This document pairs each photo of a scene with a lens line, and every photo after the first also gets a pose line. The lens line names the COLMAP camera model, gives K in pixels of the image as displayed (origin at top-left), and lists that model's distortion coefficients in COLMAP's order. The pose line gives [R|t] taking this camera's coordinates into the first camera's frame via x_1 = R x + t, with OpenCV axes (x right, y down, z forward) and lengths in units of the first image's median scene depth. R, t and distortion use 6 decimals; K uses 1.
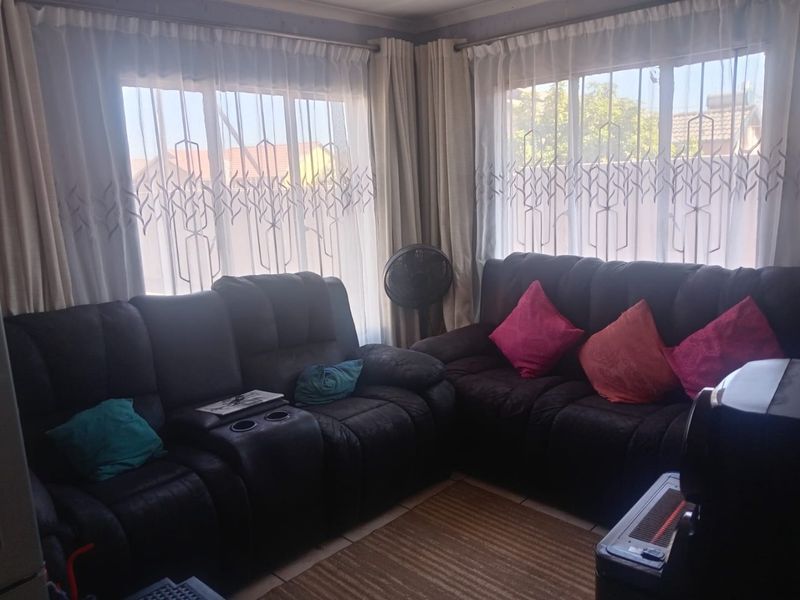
lens RADIAL K [[626.9, 0, 394.4], [0, 626.9, 302.3], [0, 0, 1]] dist [0.044434, -0.093039]
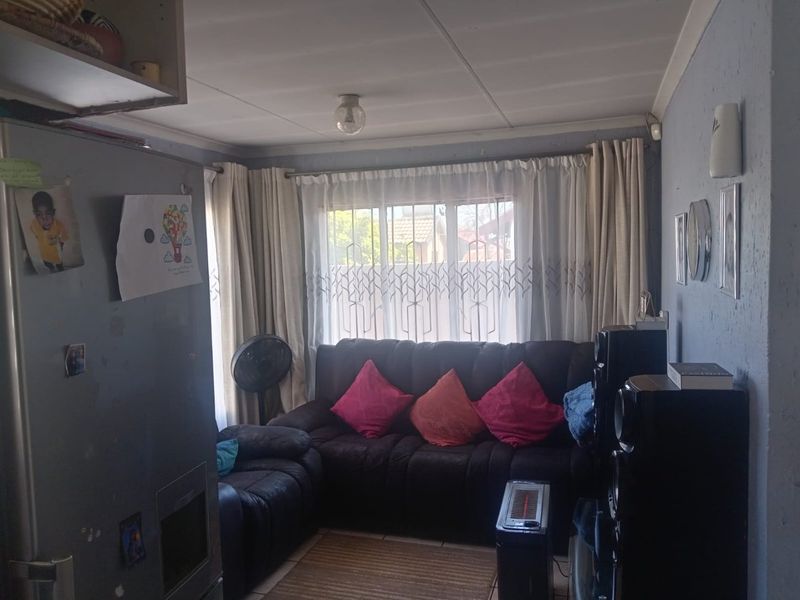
lens RADIAL K [[626.9, 0, 399.8], [0, 626.9, 299.3], [0, 0, 1]] dist [0.044434, -0.093039]
pose [[0.894870, -0.012125, 0.446162, -0.300162], [0.075338, 0.989391, -0.124219, 0.006318], [-0.439922, 0.144773, 0.886290, -0.177687]]
